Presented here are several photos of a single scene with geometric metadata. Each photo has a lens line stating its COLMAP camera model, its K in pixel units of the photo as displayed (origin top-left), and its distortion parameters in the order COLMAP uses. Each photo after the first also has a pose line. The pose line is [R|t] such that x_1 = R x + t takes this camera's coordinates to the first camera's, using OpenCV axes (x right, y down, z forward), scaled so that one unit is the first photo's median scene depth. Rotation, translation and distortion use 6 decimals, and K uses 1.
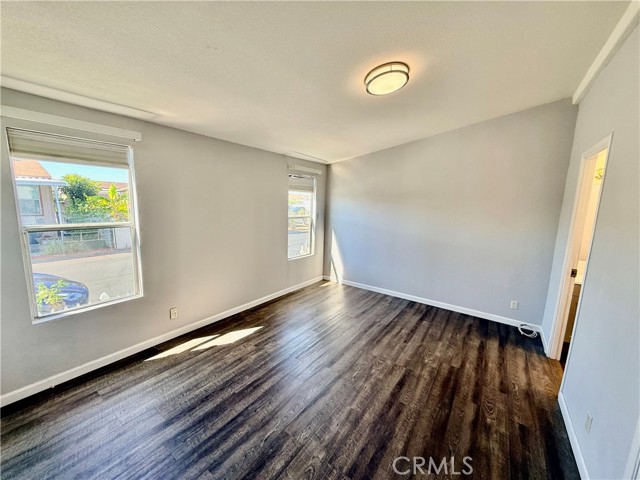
lens RADIAL K [[254.4, 0, 320.9], [0, 254.4, 240.3], [0, 0, 1]] dist [-0.004538, 0.001453]
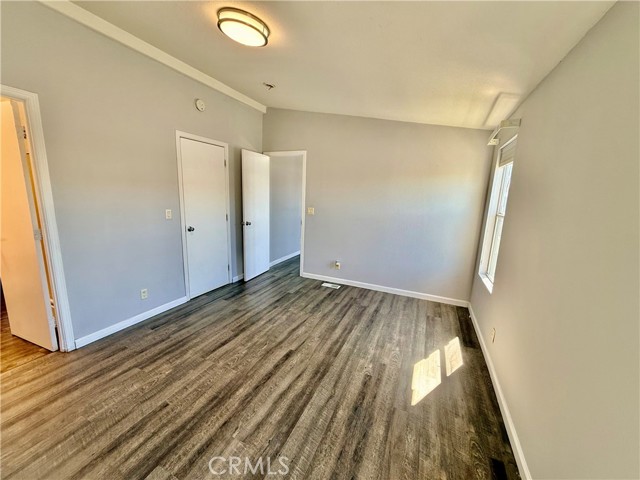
lens RADIAL K [[254.4, 0, 323.1], [0, 254.4, 240.0], [0, 0, 1]] dist [-0.004538, 0.001453]
pose [[-0.975403, -0.027318, -0.218730, 0.143133], [-0.096585, 0.944930, 0.312695, -0.231203], [0.198142, 0.326130, -0.924326, 1.883970]]
